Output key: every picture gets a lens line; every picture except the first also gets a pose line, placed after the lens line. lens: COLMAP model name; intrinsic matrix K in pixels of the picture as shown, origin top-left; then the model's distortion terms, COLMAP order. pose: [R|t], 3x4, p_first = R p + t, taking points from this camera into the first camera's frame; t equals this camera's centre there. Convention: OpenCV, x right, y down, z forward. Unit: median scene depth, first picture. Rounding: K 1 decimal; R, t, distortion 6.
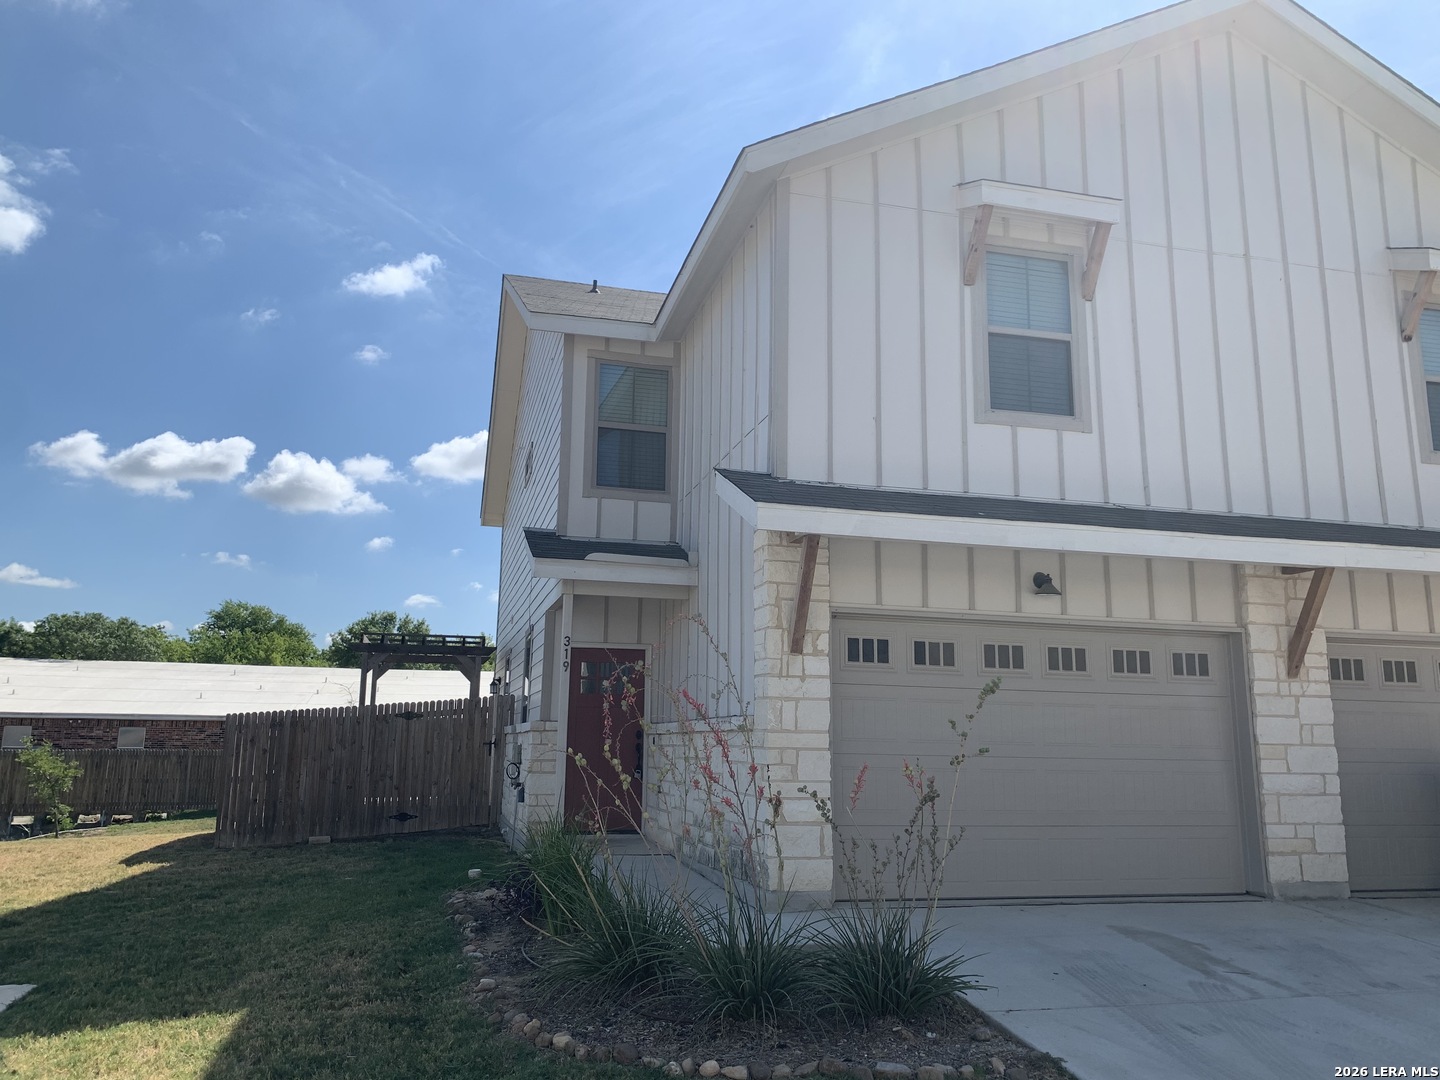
lens RADIAL K [[1105.2, 0, 701.1], [0, 1105.2, 540.7], [0, 0, 1]] dist [0.016315, -0.007111]
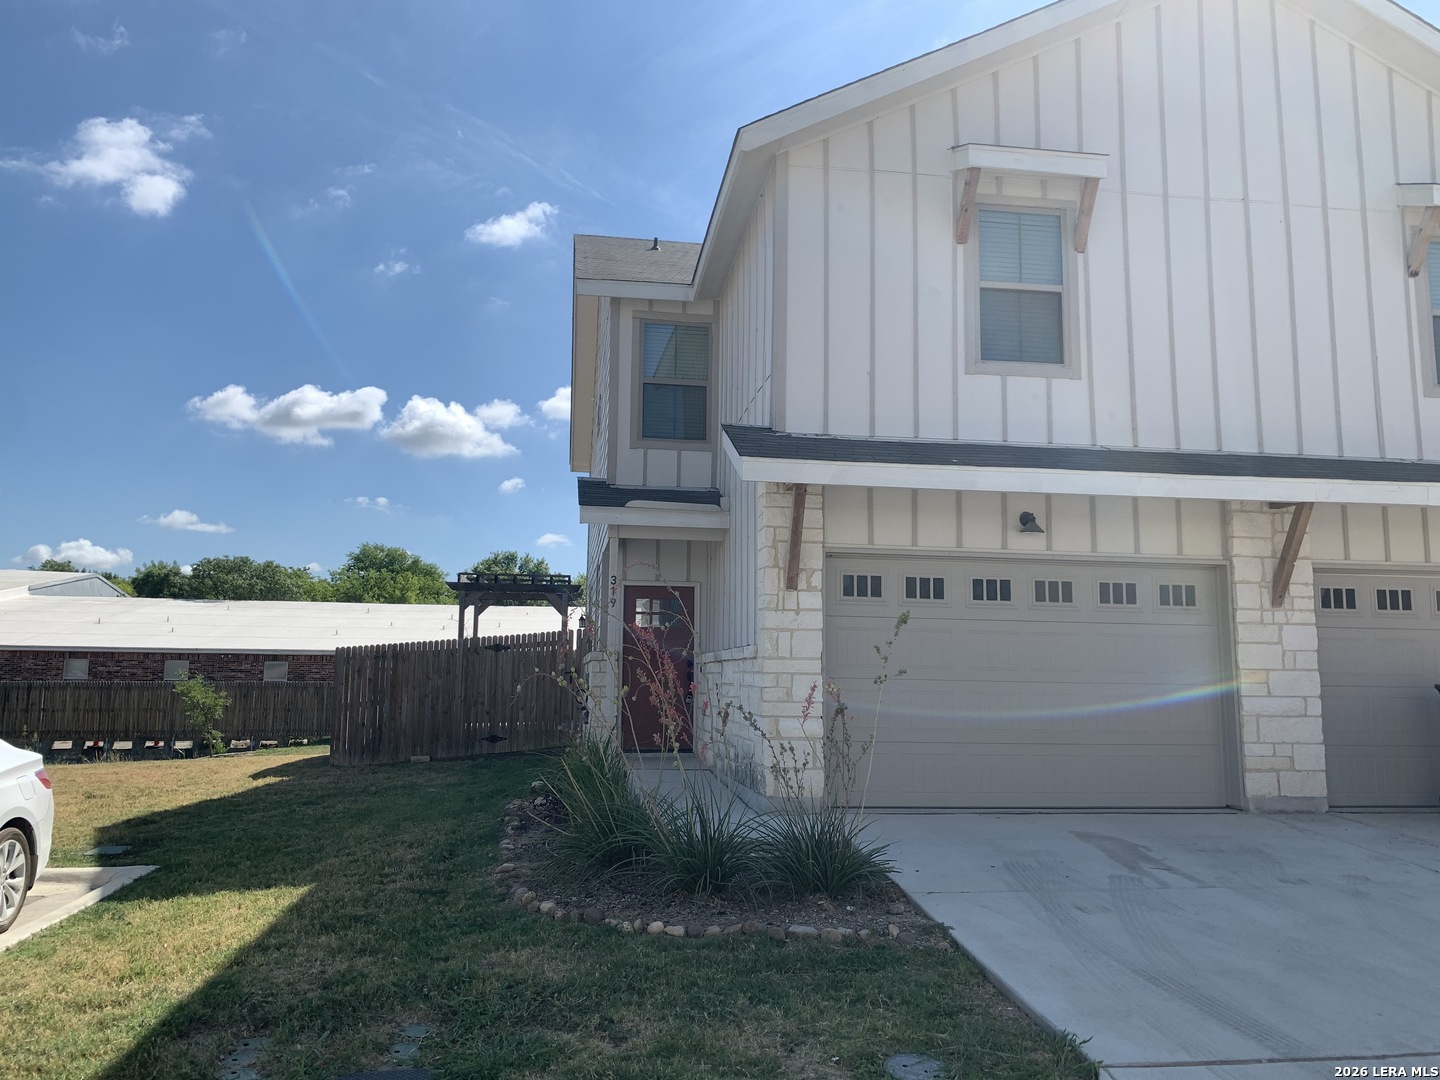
lens RADIAL K [[1096.0, 0, 704.8], [0, 1096.0, 538.3], [0, 0, 1]] dist [0.028412, -0.025215]
pose [[0.994175, -0.015602, -0.106644, 0.103451], [0.021527, 0.998274, 0.054634, -0.010516], [0.105608, -0.056611, 0.992795, -0.093799]]
